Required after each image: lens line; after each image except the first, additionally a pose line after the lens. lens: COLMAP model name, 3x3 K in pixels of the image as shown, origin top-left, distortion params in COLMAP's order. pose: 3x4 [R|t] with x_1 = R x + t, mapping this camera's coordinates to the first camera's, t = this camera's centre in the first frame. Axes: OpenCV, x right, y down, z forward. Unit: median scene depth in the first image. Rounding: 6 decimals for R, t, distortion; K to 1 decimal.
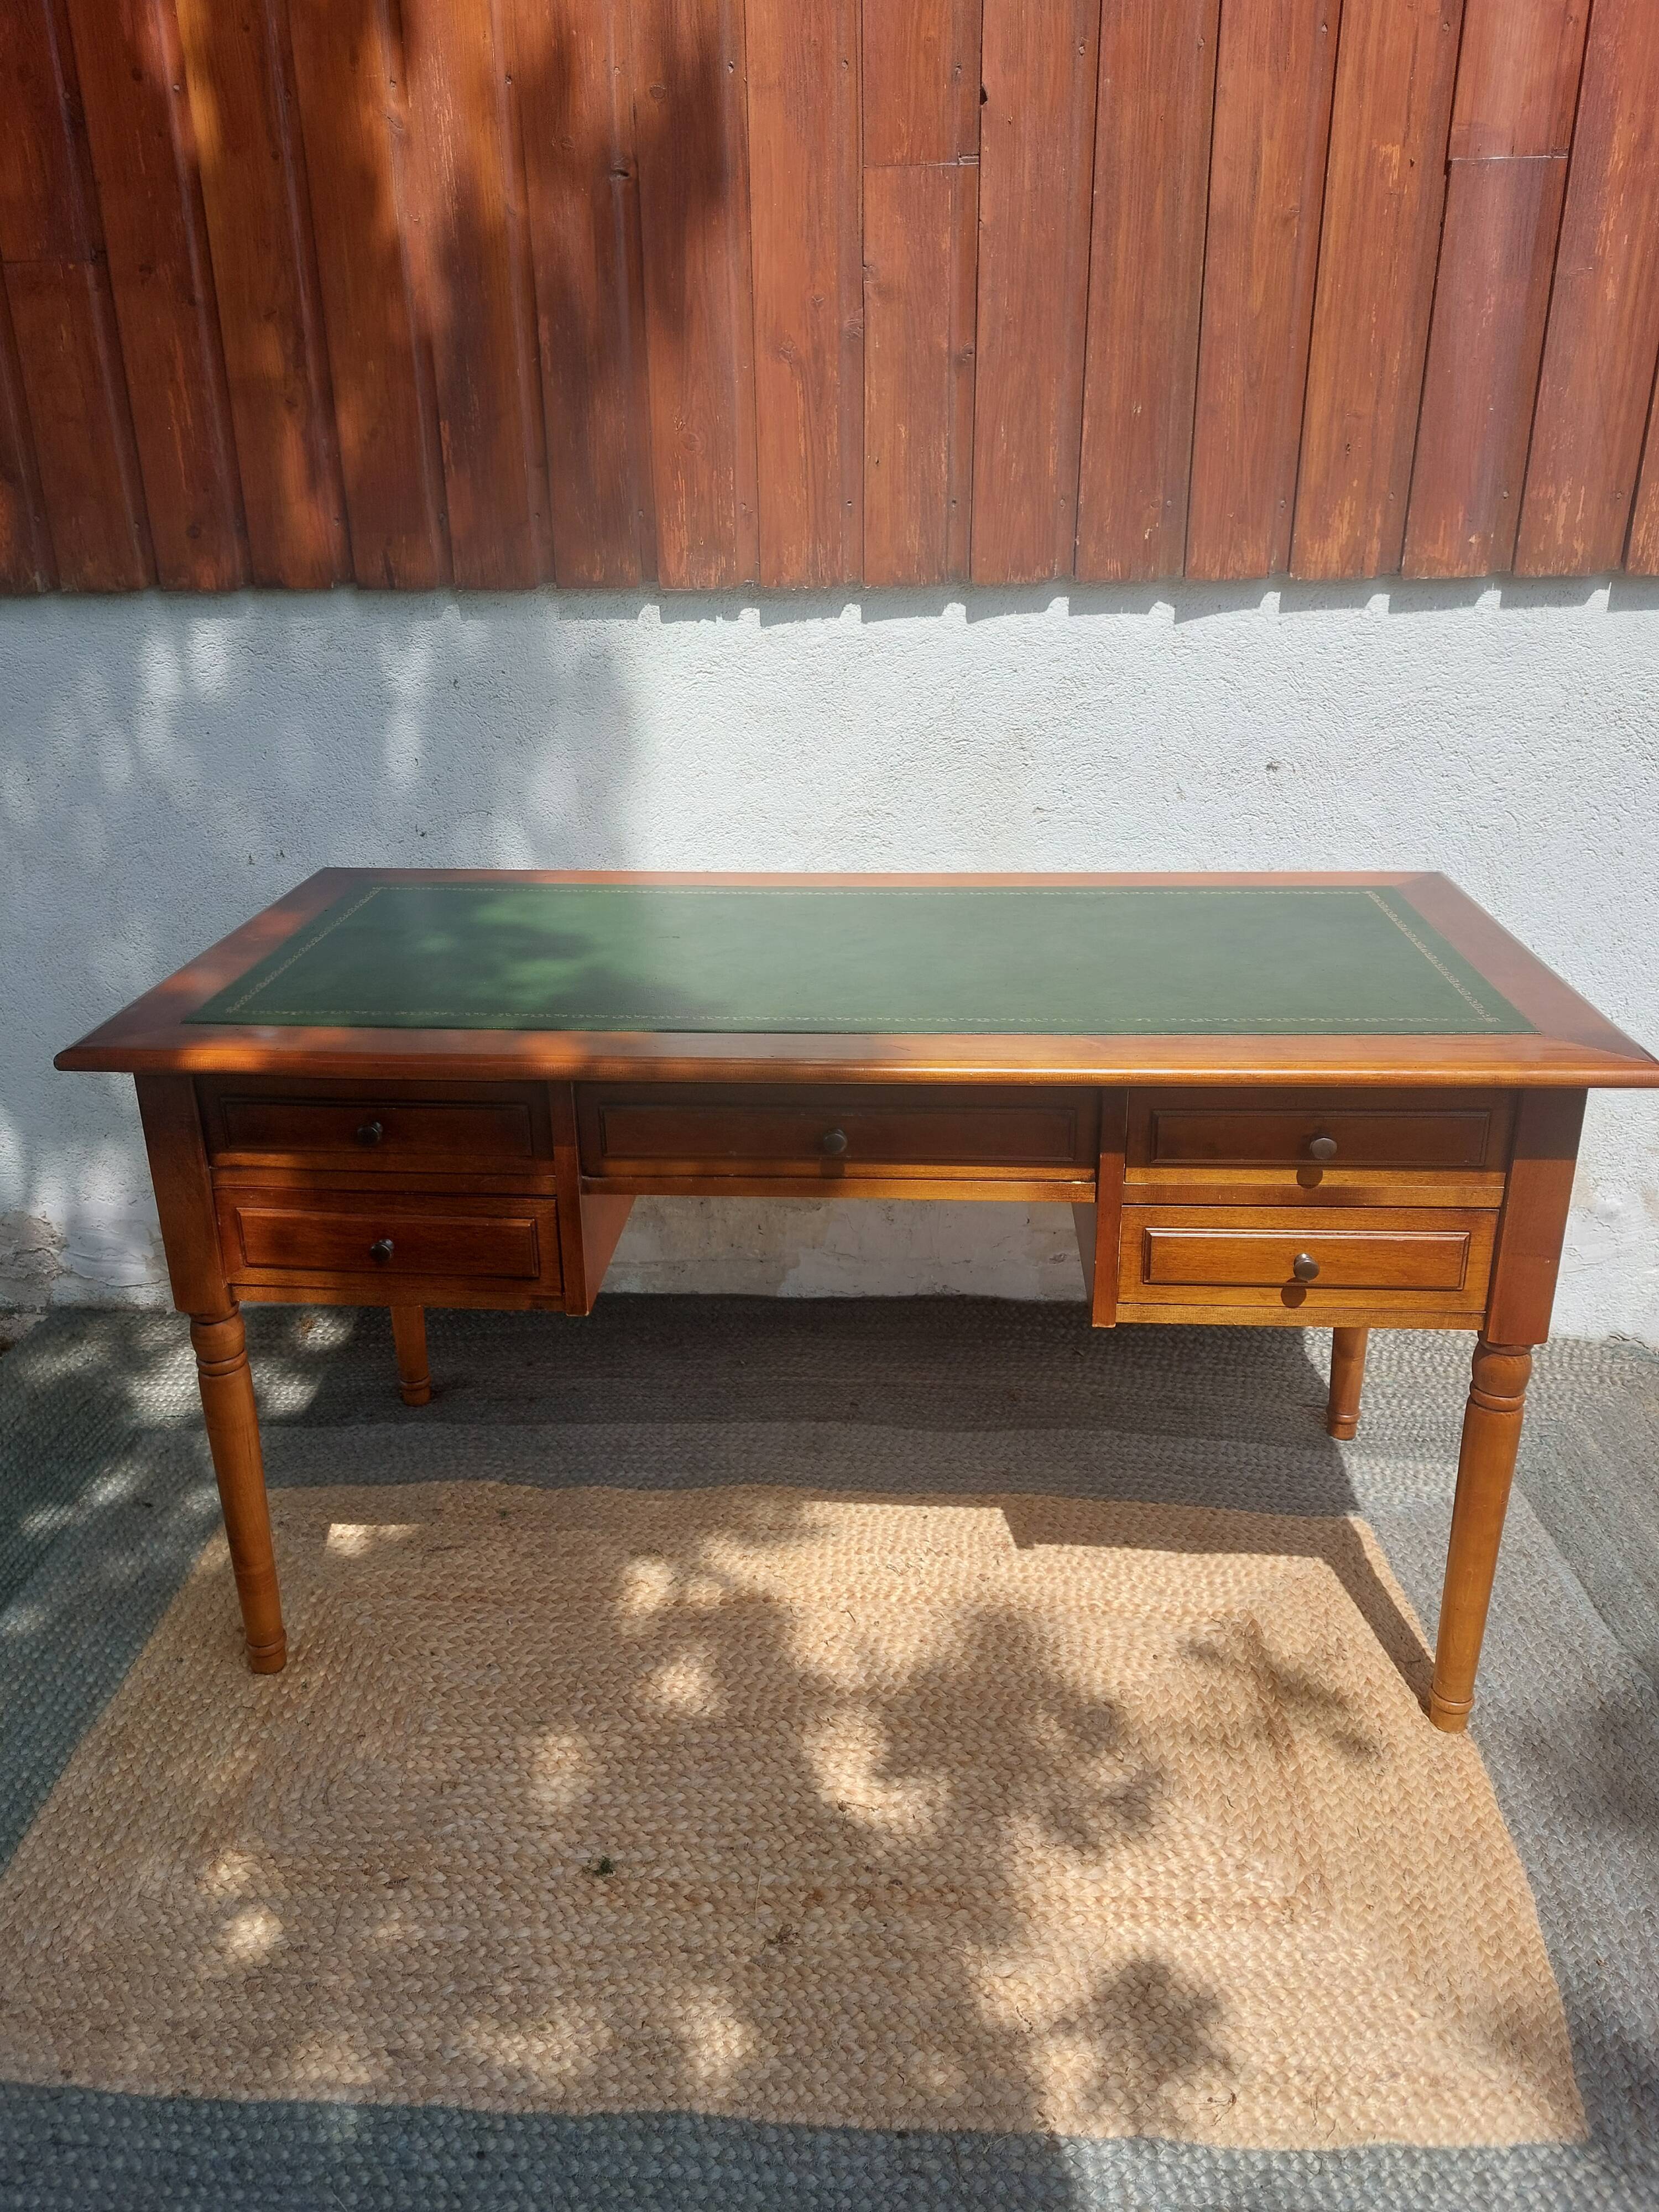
lens RADIAL K [[1665.4, 0, 802.9], [0, 1665.4, 1062.6], [0, 0, 1]] dist [0.047201, -0.041790]
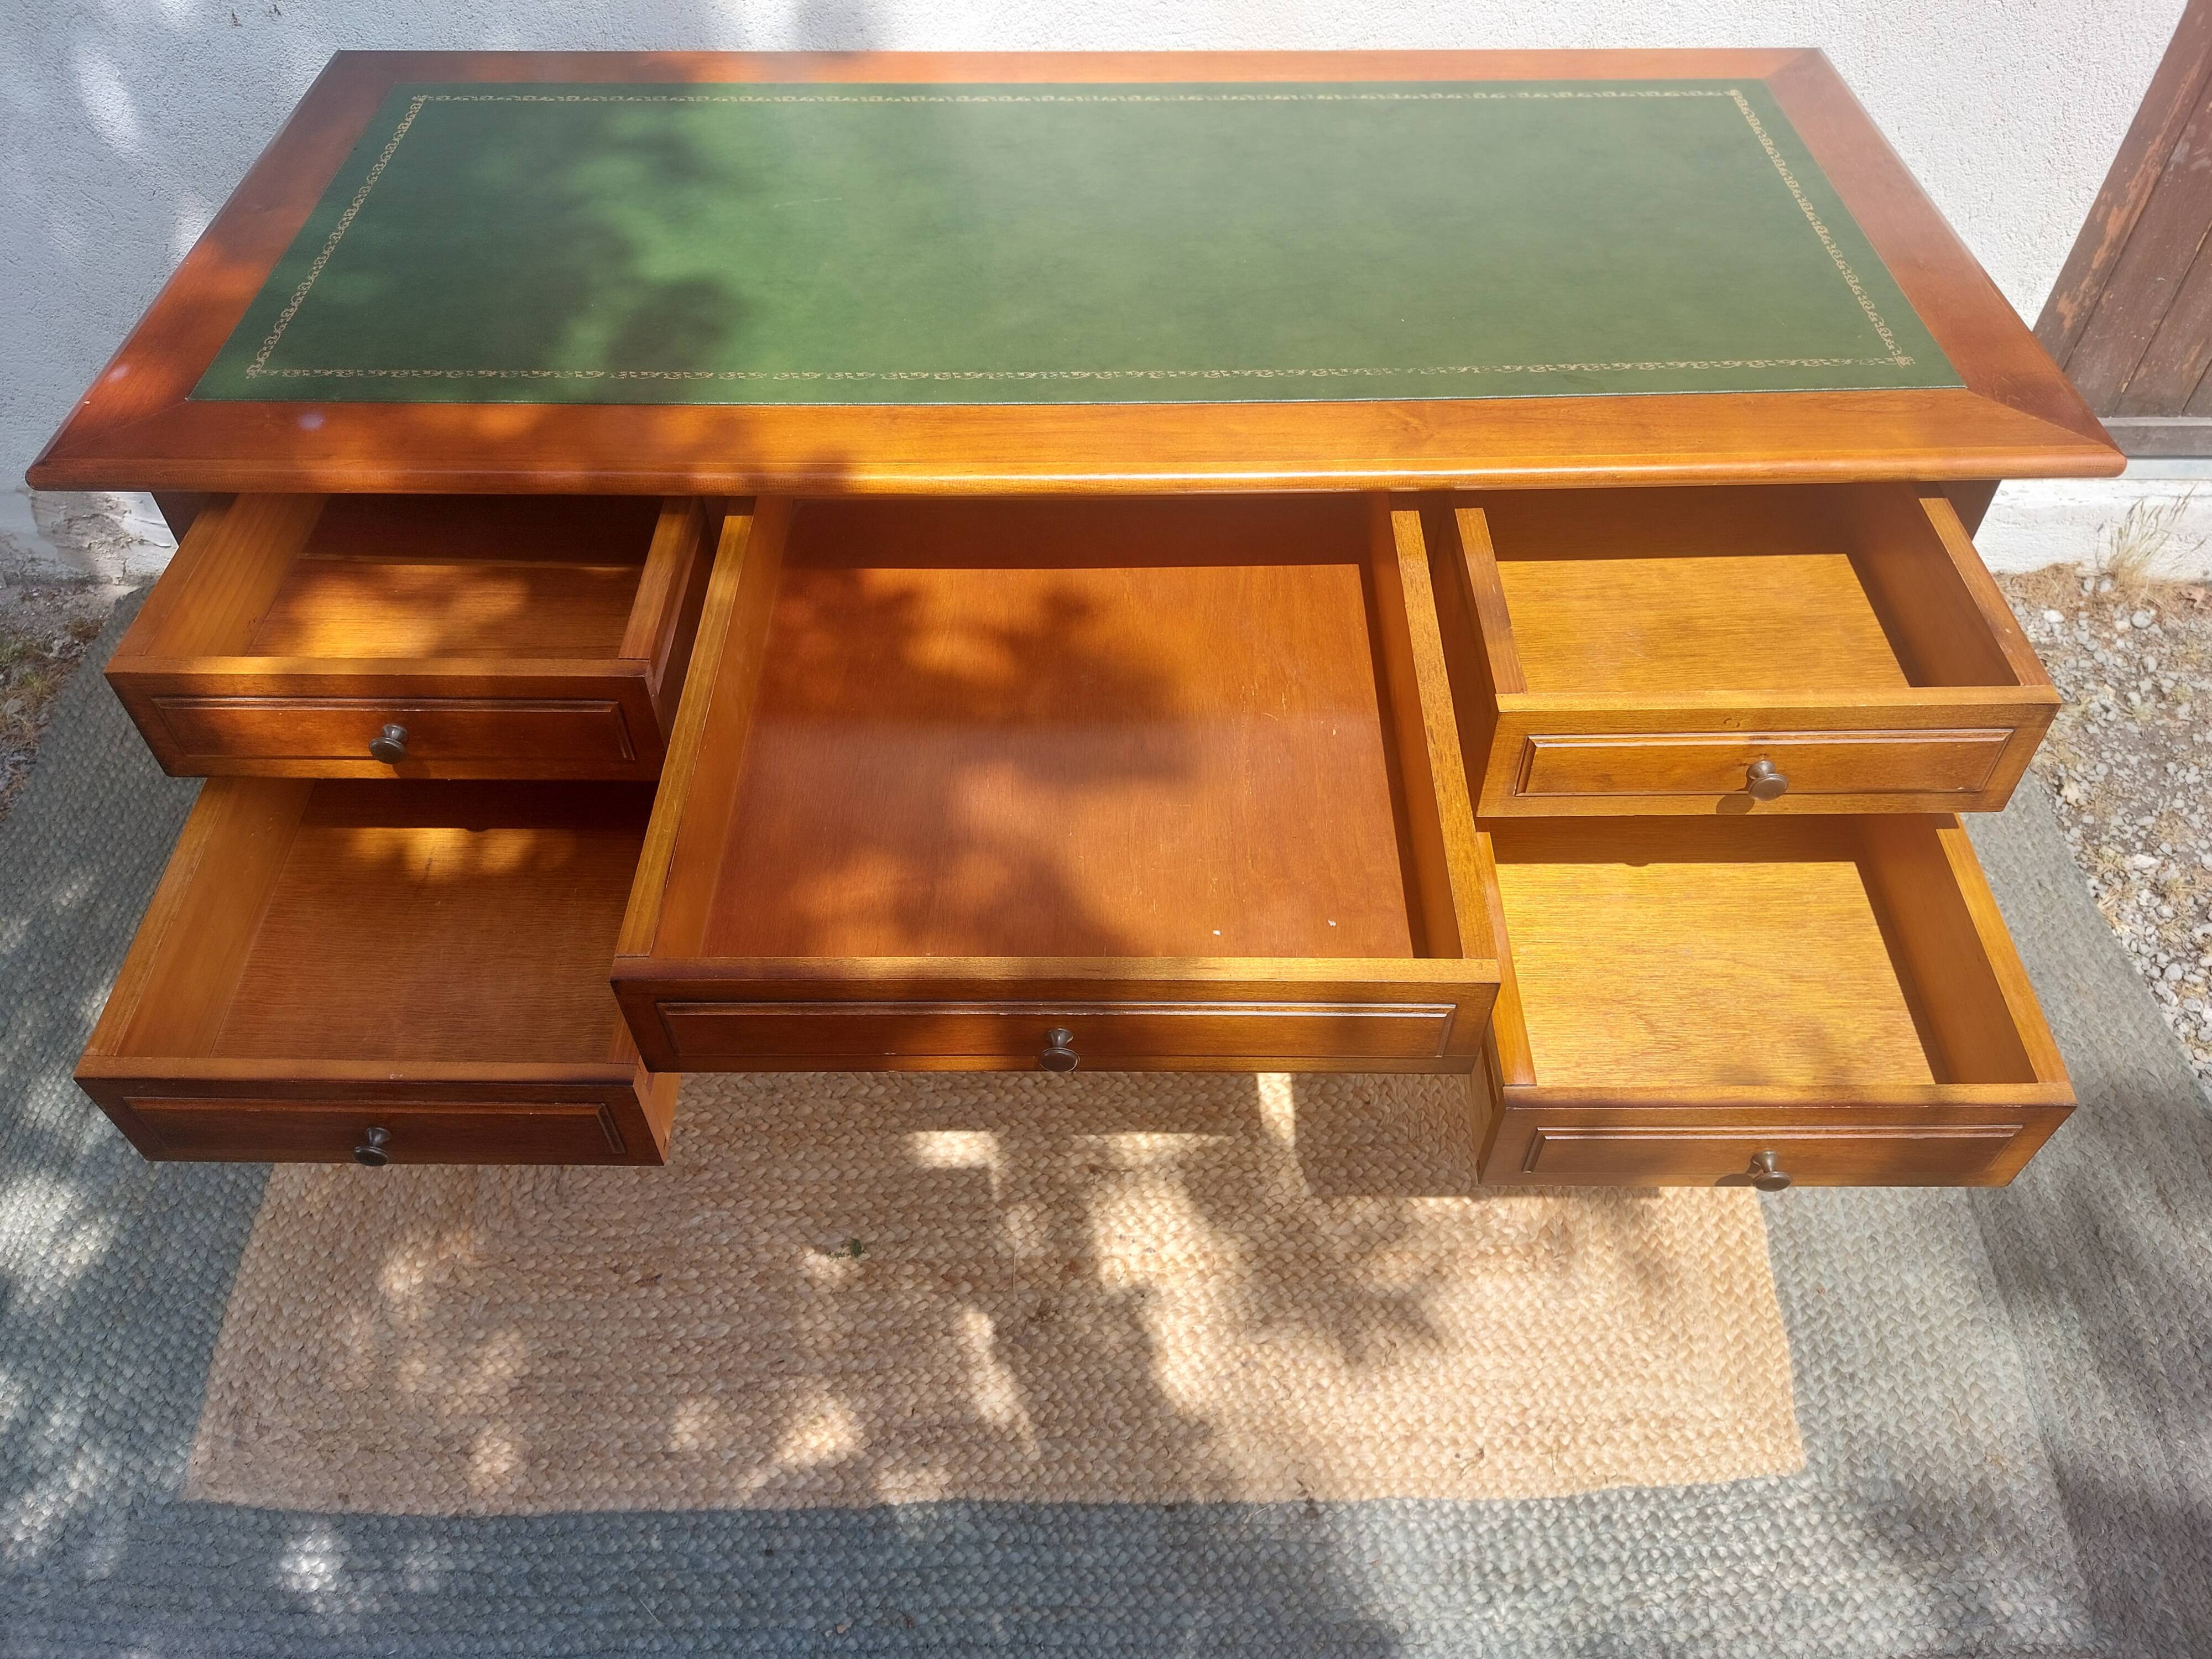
lens RADIAL K [[1665.4, 0, 1099.3], [0, 1665.4, 860.9], [0, 0, 1]] dist [0.047201, -0.041790]
pose [[0.996586, -0.051245, 0.064729, -0.025416], [0.016516, 0.891937, 0.451858, -0.157928], [-0.080890, -0.449247, 0.889738, 0.193806]]
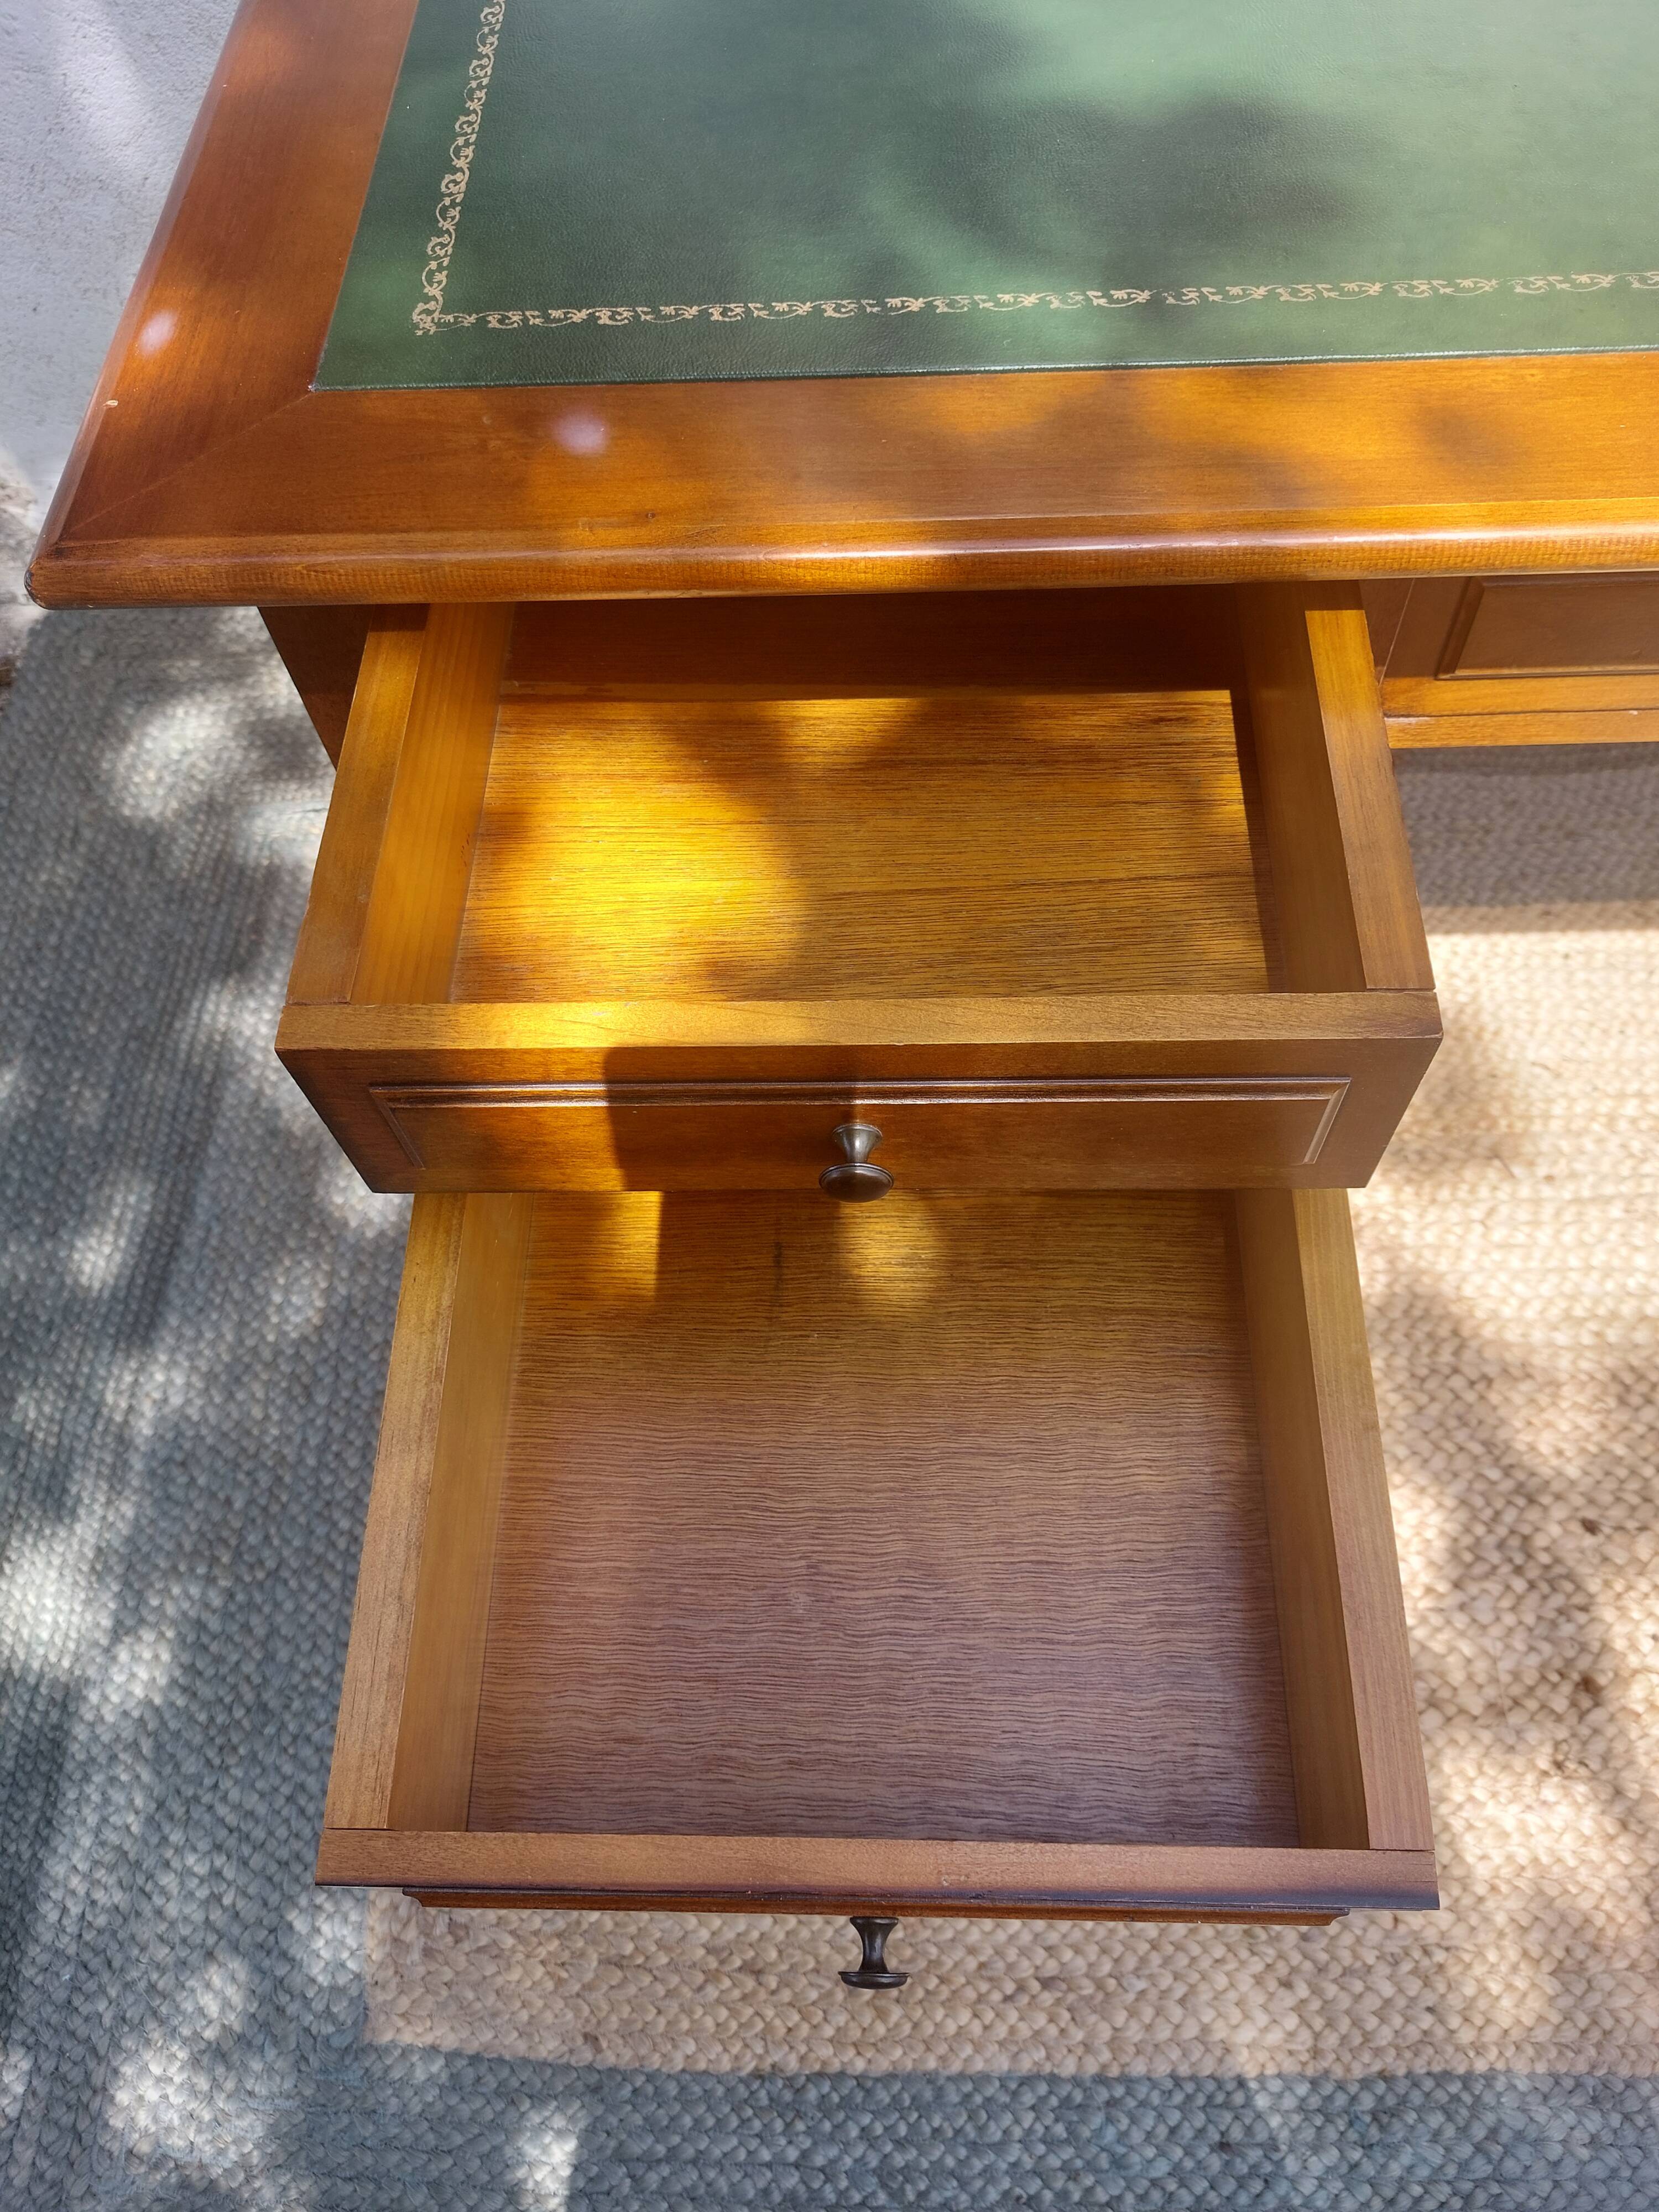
lens RADIAL K [[1665.4, 0, 848.9], [0, 1665.4, 1135.6], [0, 0, 1]] dist [0.047201, -0.041790]
pose [[0.997276, -0.073119, 0.009661, -0.253585], [0.050808, 0.776040, 0.628633, -0.112239], [-0.053463, -0.626430, 0.777642, 0.560790]]
